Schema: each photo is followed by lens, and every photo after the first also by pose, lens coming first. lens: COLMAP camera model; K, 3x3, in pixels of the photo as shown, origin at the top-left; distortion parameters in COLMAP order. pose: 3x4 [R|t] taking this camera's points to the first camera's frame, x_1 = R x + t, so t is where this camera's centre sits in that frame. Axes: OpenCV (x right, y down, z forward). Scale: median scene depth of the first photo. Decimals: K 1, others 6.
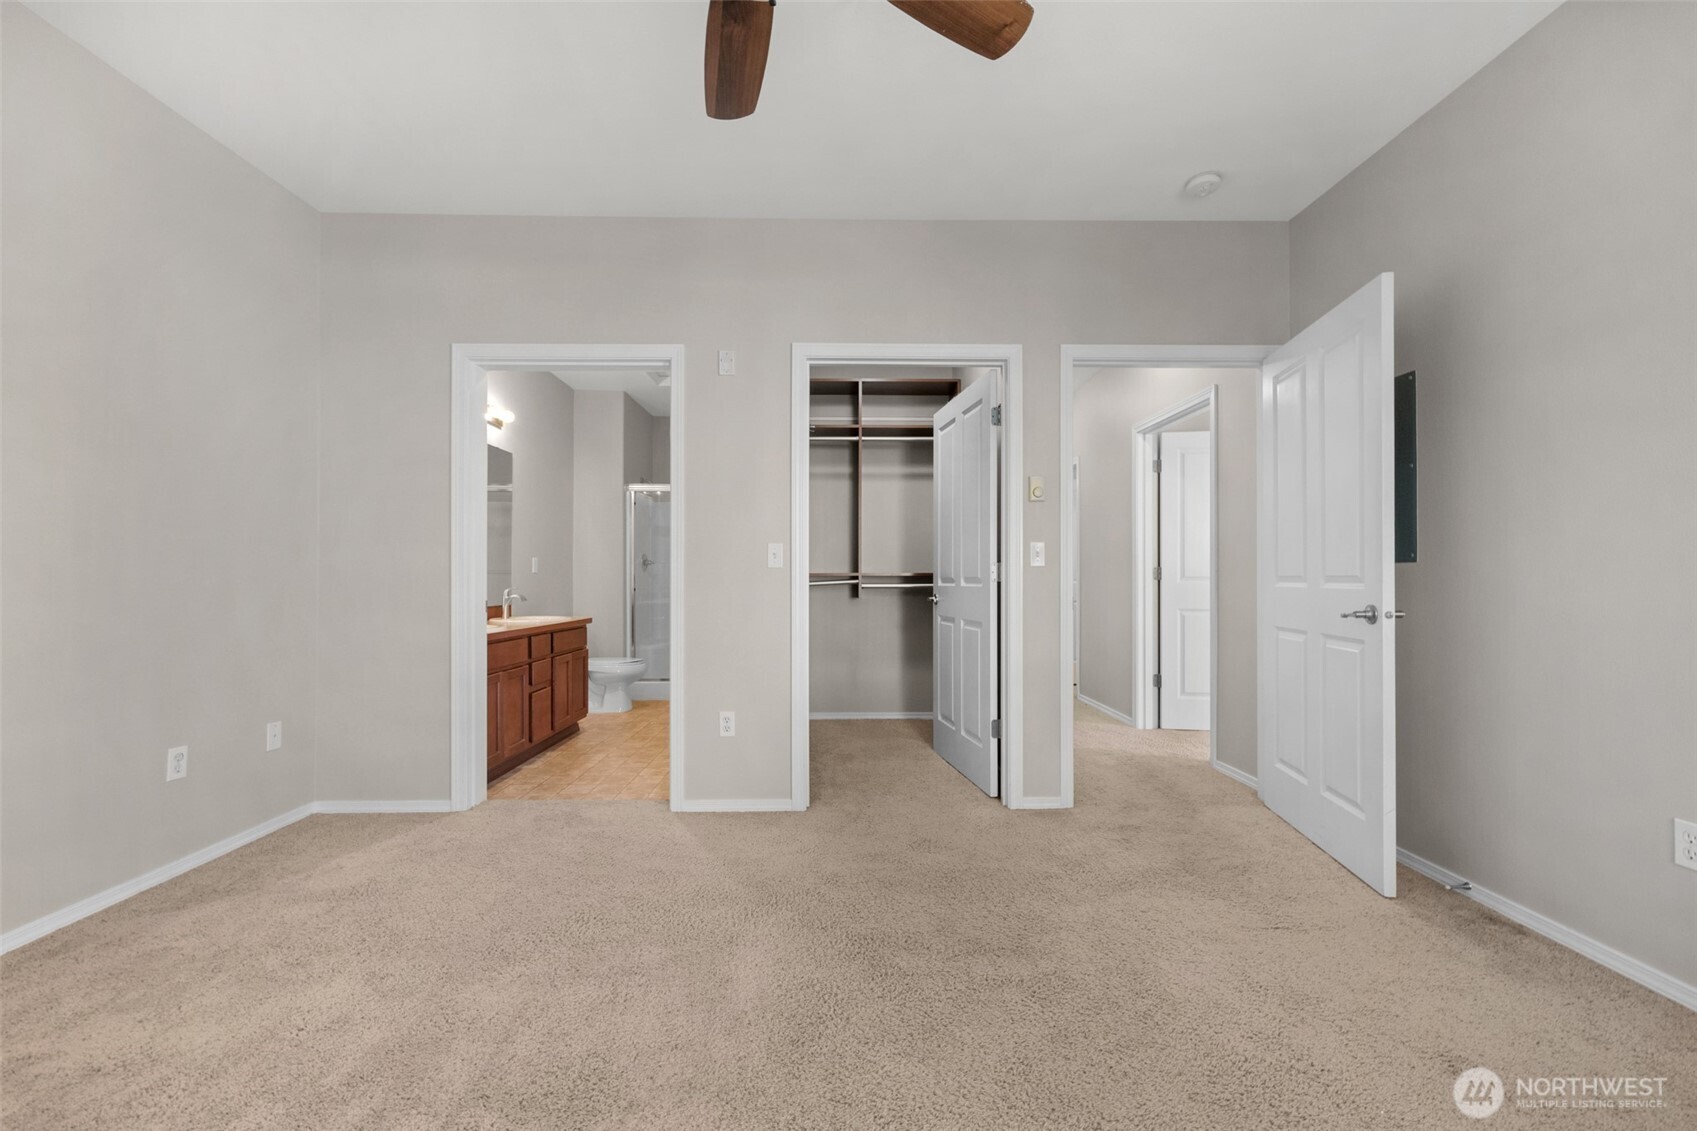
lens RADIAL K [[683.3, 0, 848.5], [0, 683.3, 565.5], [0, 0, 1]] dist [-0.000162, -0.000183]
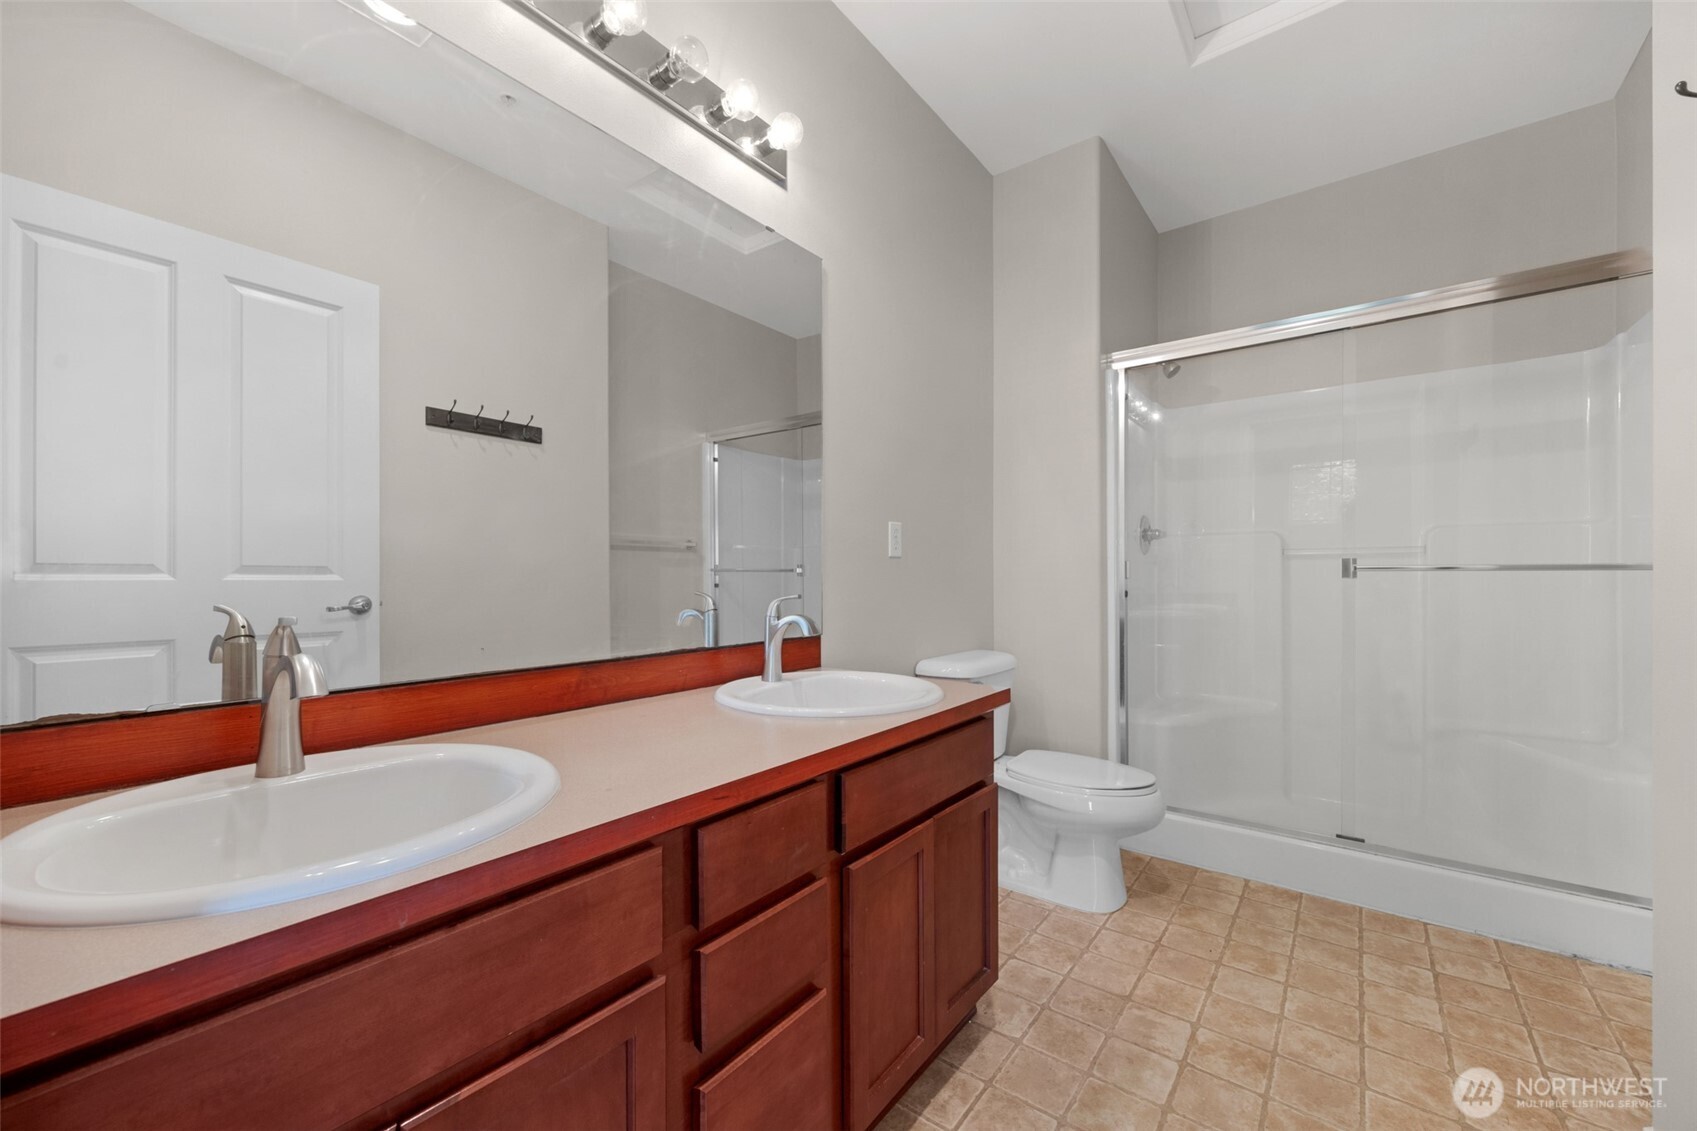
lens RADIAL K [[683.3, 0, 848.5], [0, 683.3, 565.5], [0, 0, 1]] dist [-0.000162, -0.000183]
pose [[0.783336, 0.002701, -0.621592, -0.184399], [0.010302, 0.999797, 0.017328, 0.008732], [0.621513, -0.019977, 0.783149, 0.556030]]
